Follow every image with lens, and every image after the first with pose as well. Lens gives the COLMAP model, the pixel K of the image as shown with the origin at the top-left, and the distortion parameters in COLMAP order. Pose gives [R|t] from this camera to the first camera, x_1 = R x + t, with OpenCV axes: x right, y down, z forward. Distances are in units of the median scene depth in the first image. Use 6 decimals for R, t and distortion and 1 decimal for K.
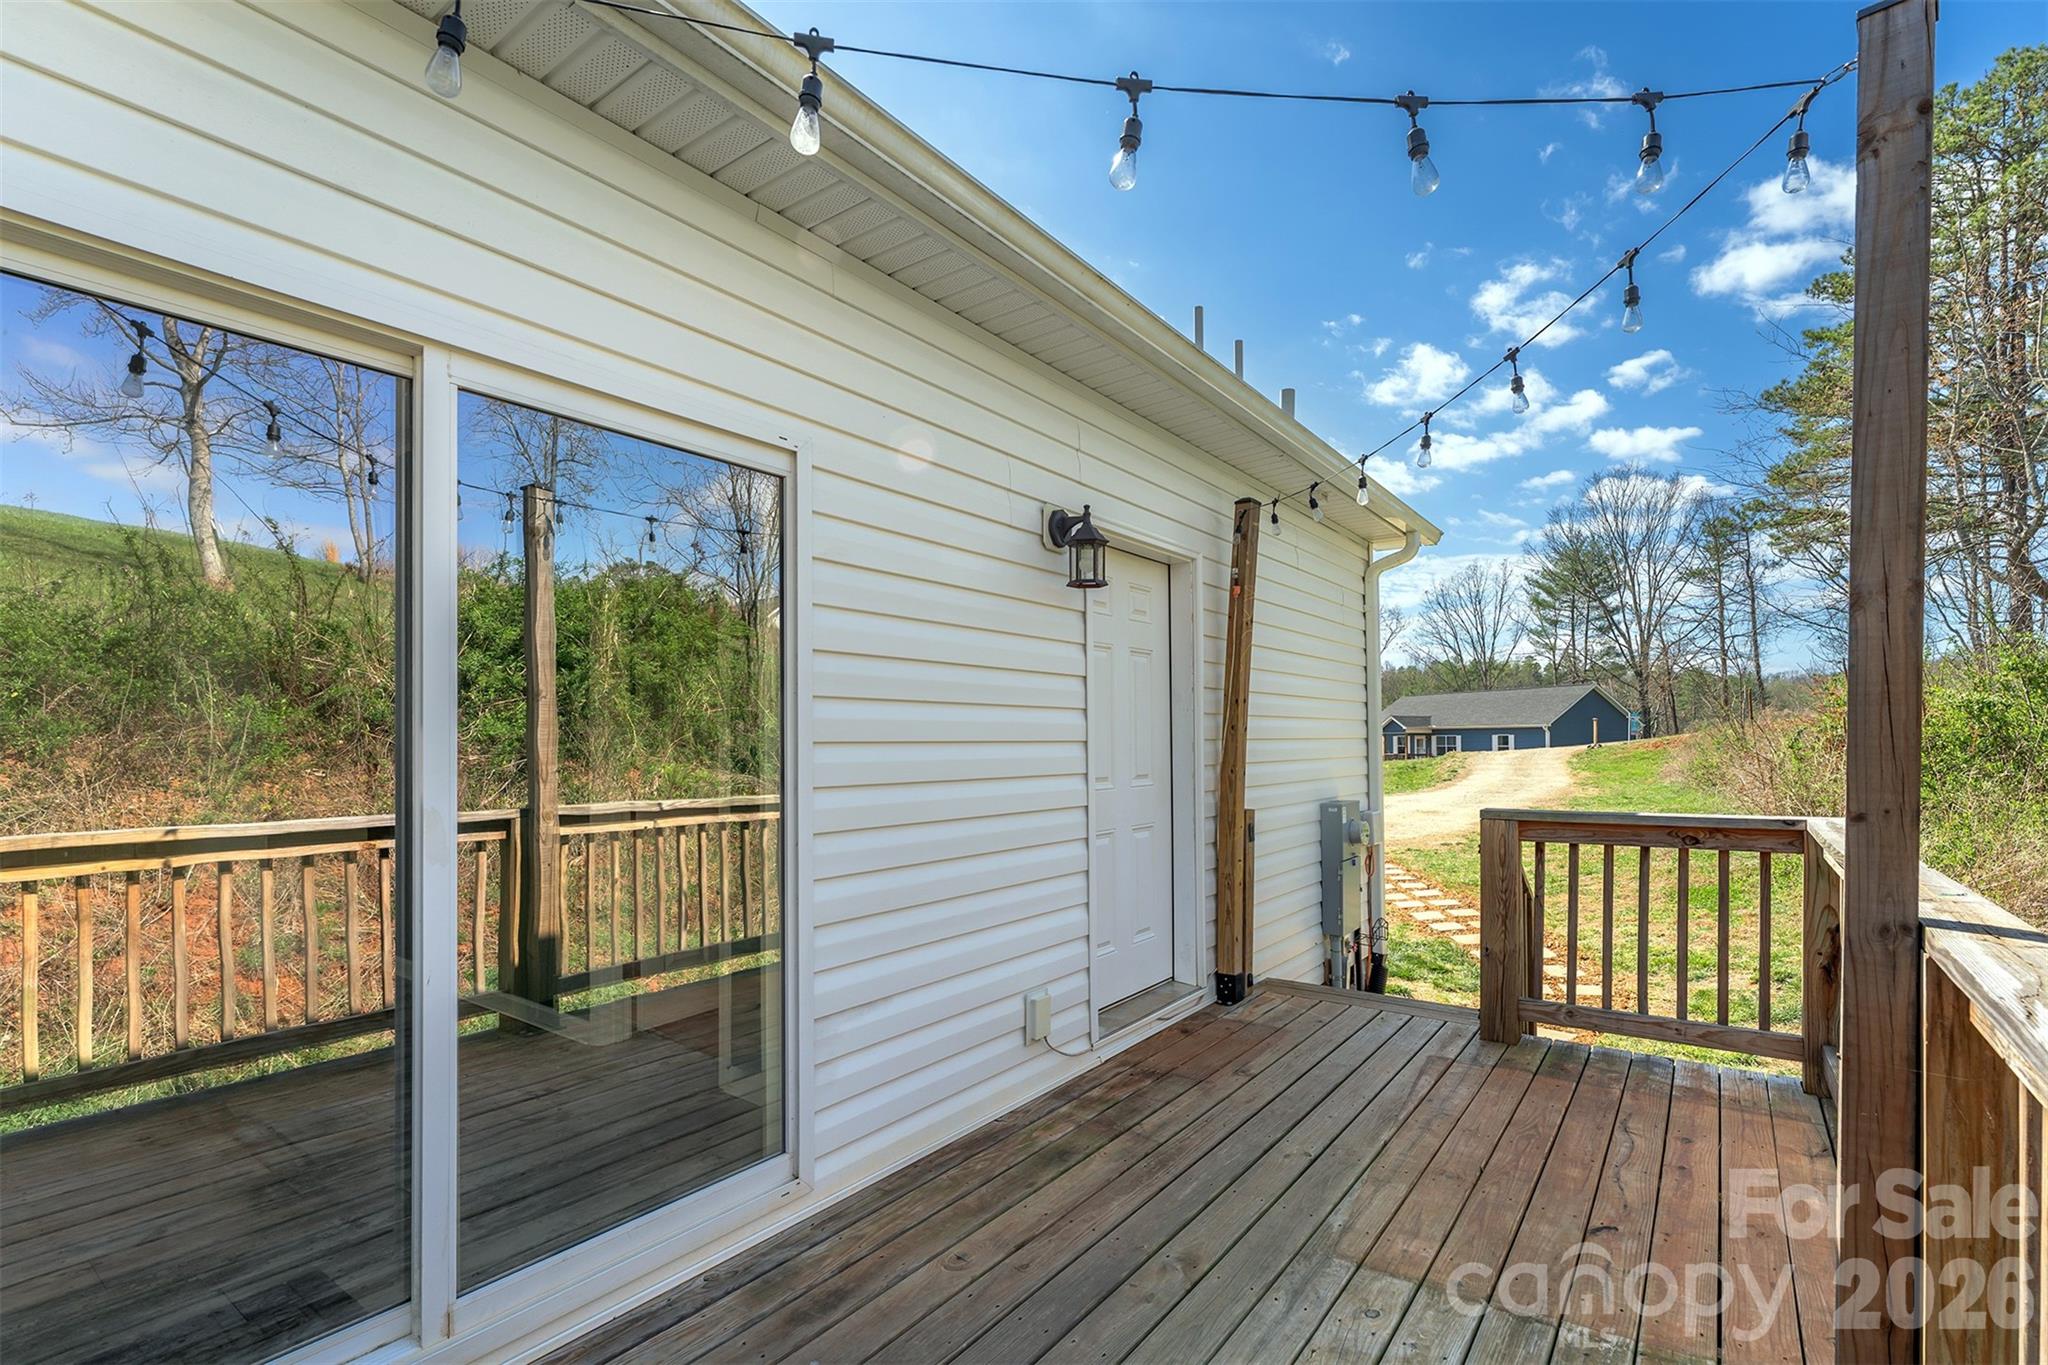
lens RADIAL K [[926.9, 0, 1033.7], [0, 926.9, 733.4], [0, 0, 1]] dist [-0.000605, 0.000051]
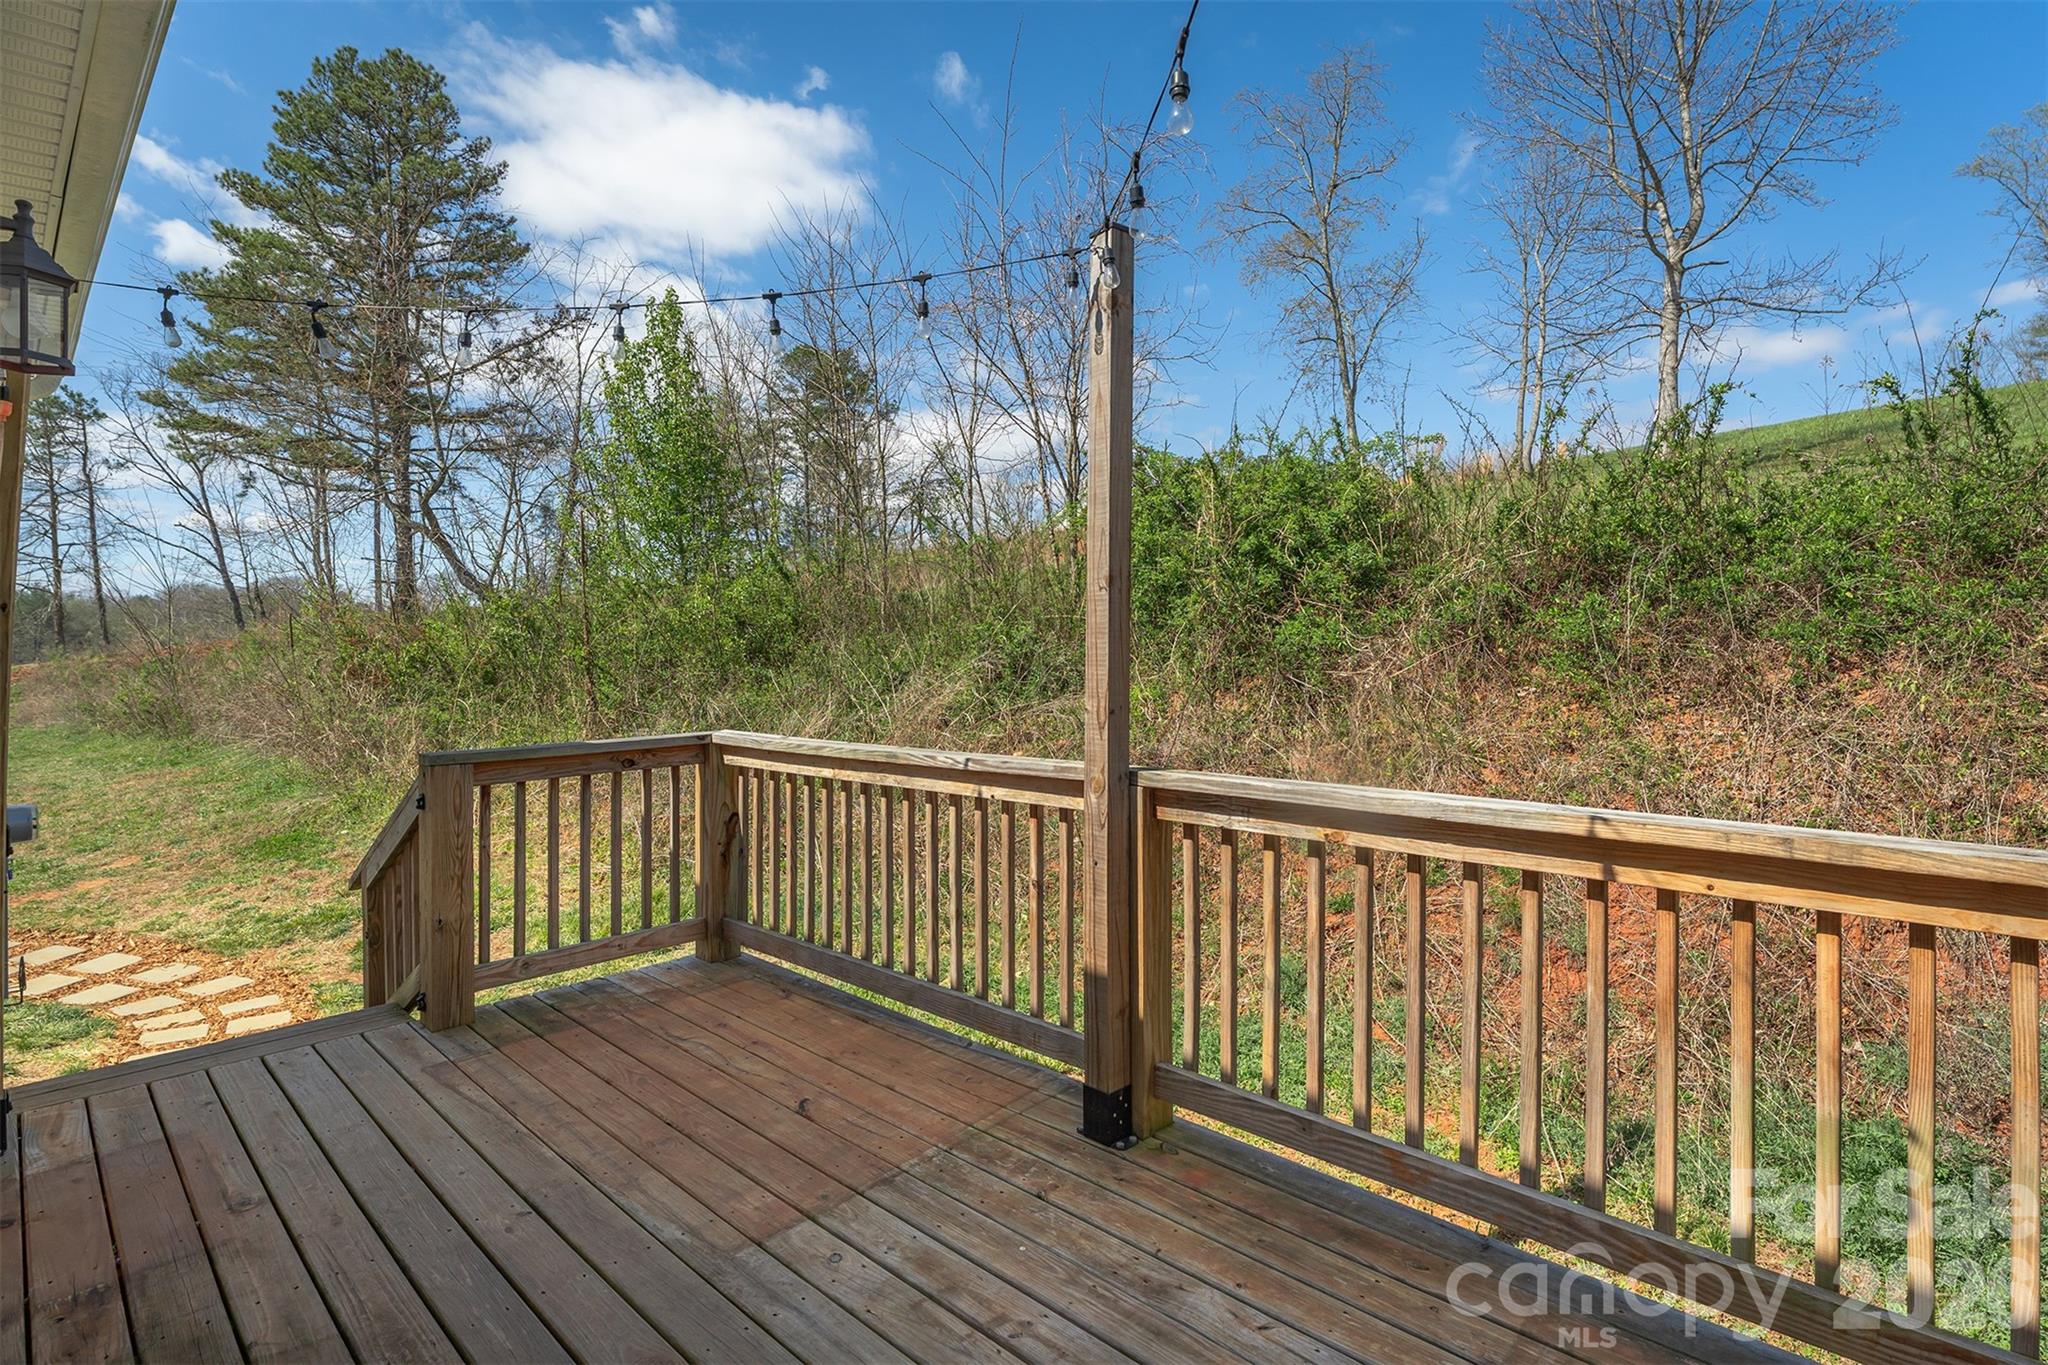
lens RADIAL K [[1047.6, 0, 1024.9], [0, 1047.6, 656.1], [0, 0, 1]] dist [-0.001776, -0.000739]
pose [[0.124528, 0.004395, 0.992206, -0.416065], [0.002637, 0.999985, -0.004761, 0.000166], [-0.992213, 0.003210, 0.124515, 0.392761]]
